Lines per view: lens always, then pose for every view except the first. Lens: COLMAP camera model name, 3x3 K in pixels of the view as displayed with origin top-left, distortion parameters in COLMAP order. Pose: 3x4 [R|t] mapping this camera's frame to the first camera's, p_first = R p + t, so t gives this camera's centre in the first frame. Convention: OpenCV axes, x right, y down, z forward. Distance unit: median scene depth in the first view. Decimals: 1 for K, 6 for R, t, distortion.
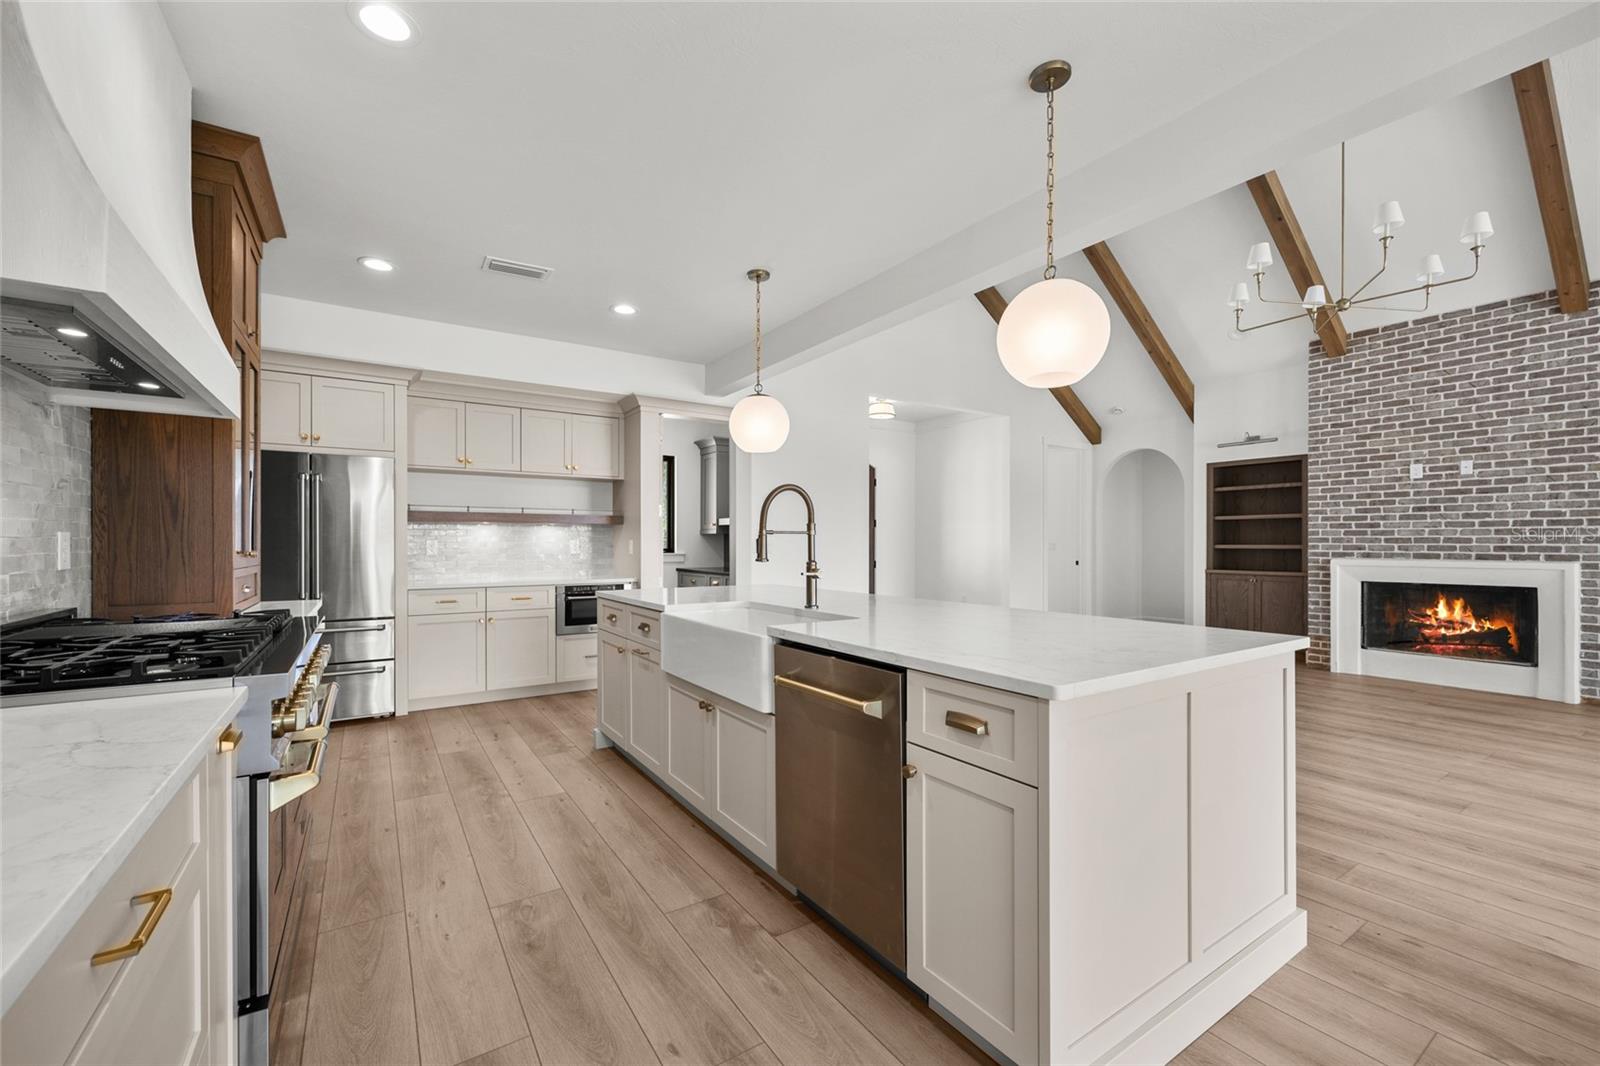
lens RADIAL K [[640.2, 0, 802.1], [0, 640.2, 542.7], [0, 0, 1]] dist [0.001397, -0.000194]
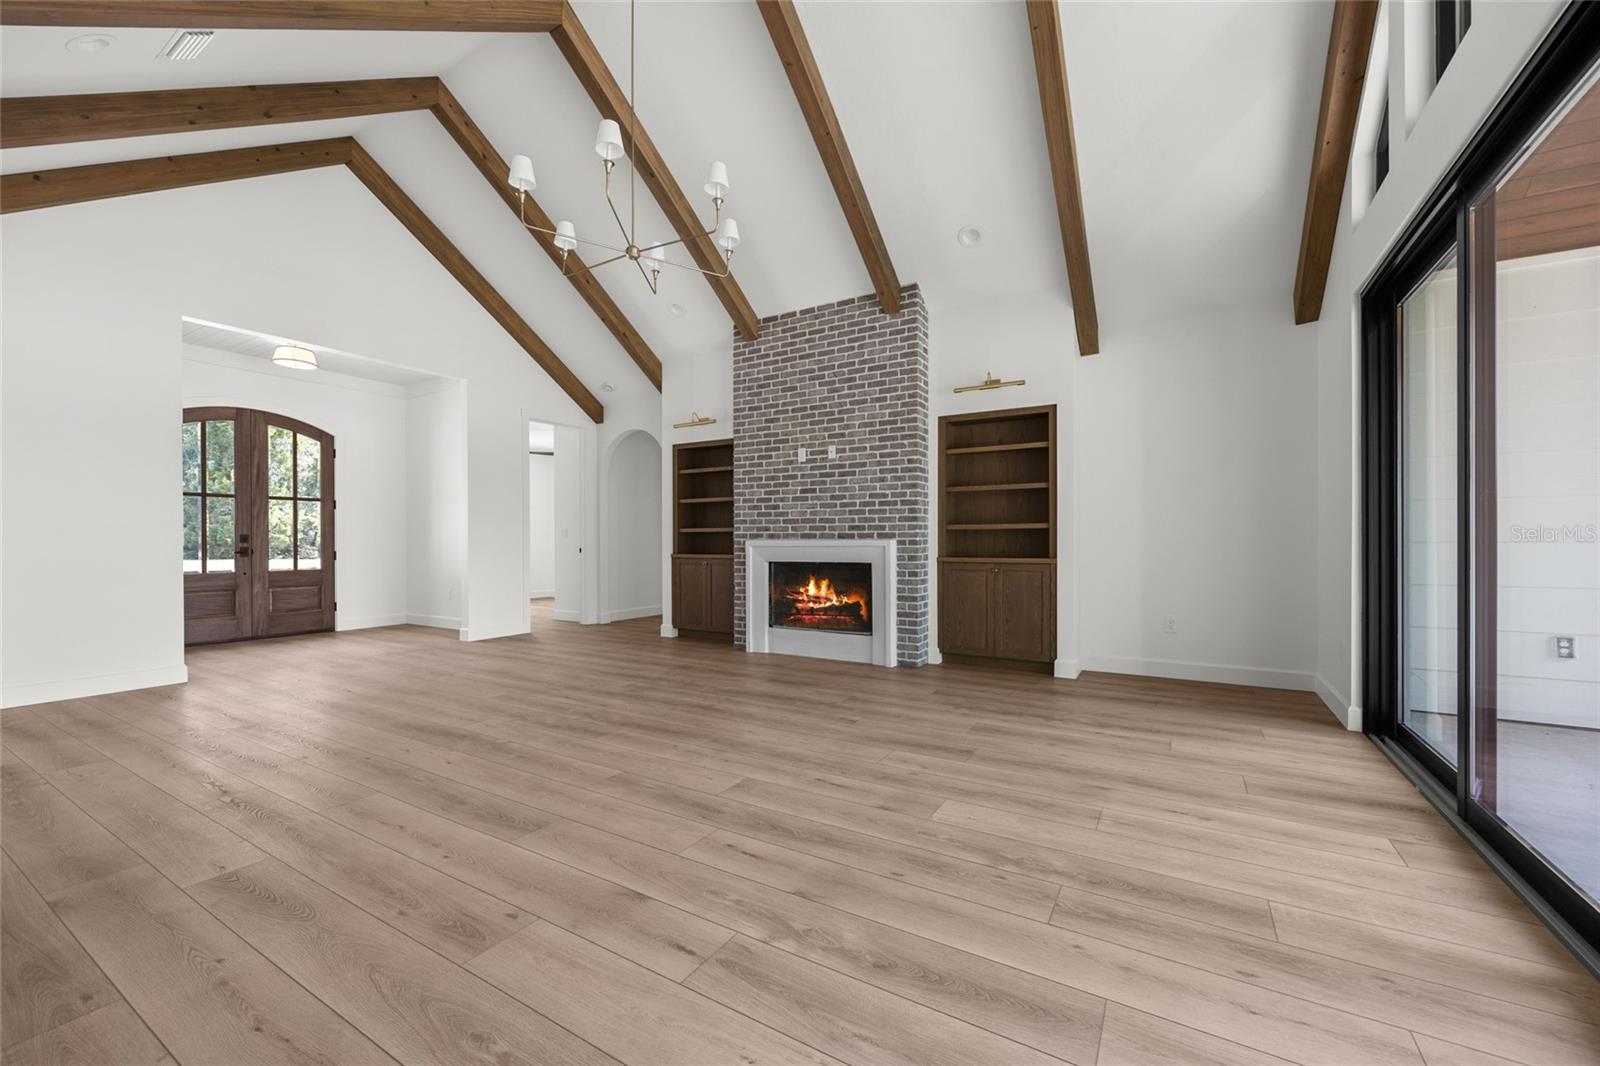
lens RADIAL K [[629.4, 0, 793.0], [0, 629.4, 540.1], [0, 0, 1]] dist [-0.001017, -0.000235]
pose [[0.905129, -0.003927, 0.425119, 0.500189], [0.004039, 0.999992, 0.000639, 0.026089], [-0.425118, 0.001139, 0.905137, 0.076124]]
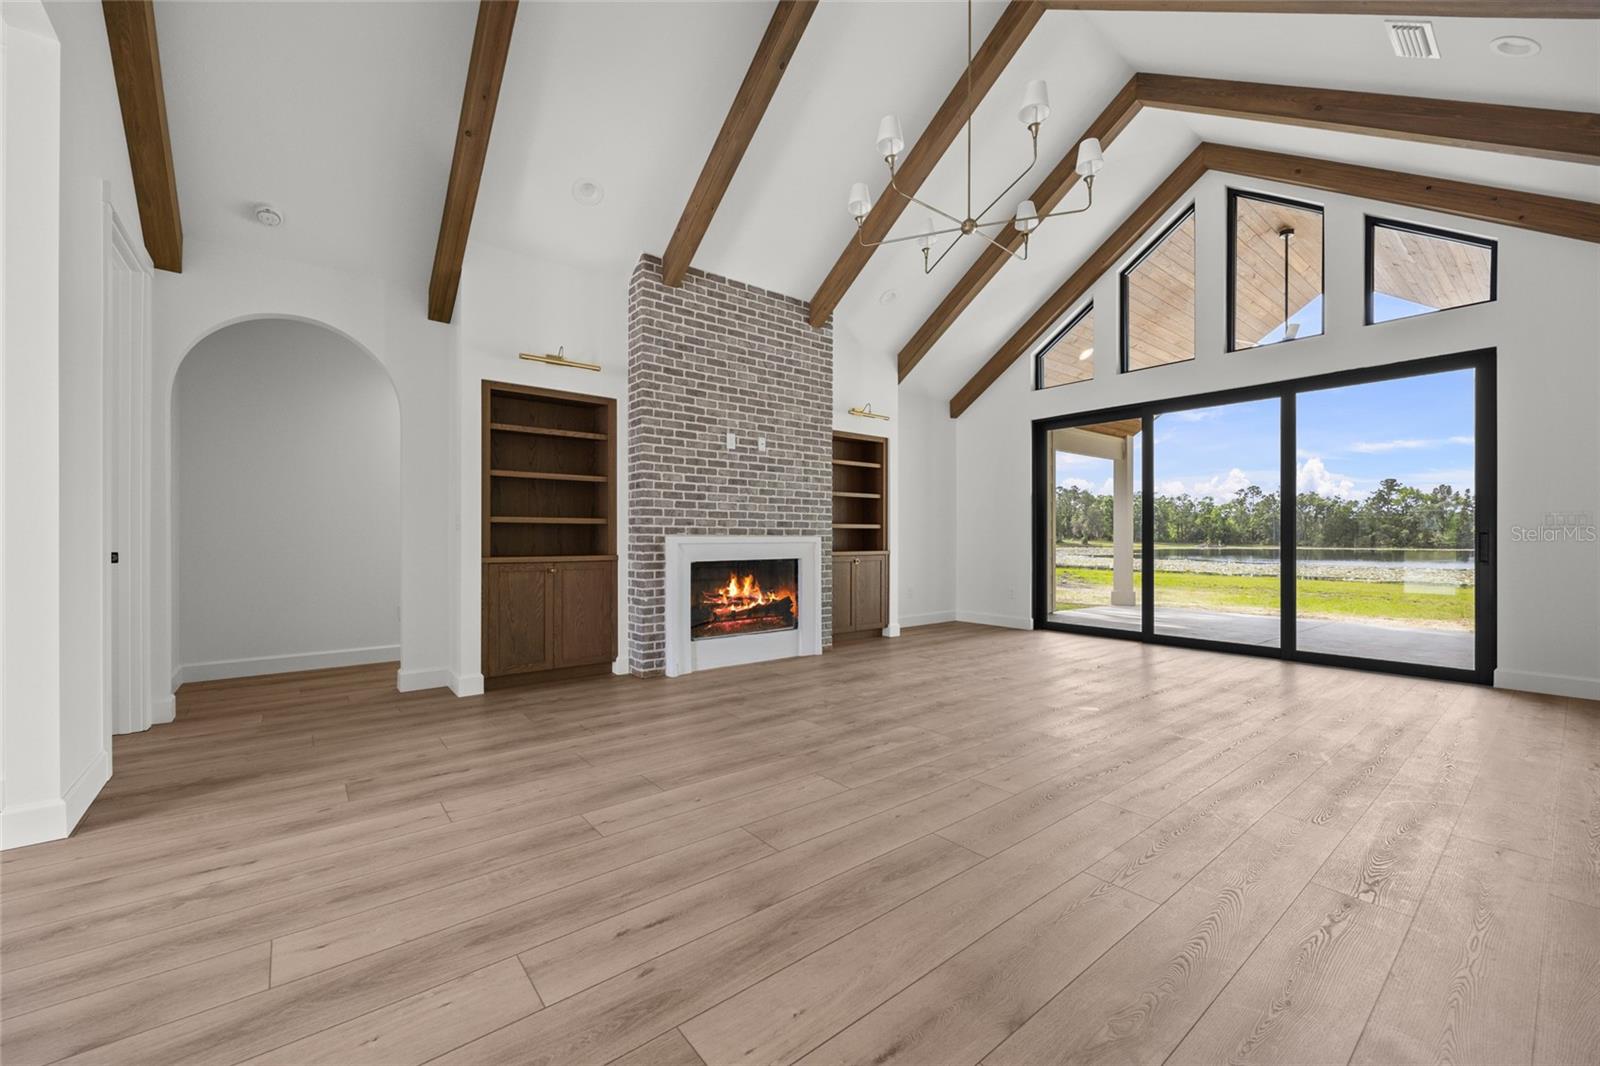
lens RADIAL K [[629.4, 0, 793.0], [0, 629.4, 540.1], [0, 0, 1]] dist [-0.001017, -0.000235]
pose [[-0.074283, -0.002885, 0.997233, 0.032534], [-0.001905, 0.999994, 0.002751, 0.029812], [-0.997235, -0.001695, -0.074288, 0.962757]]
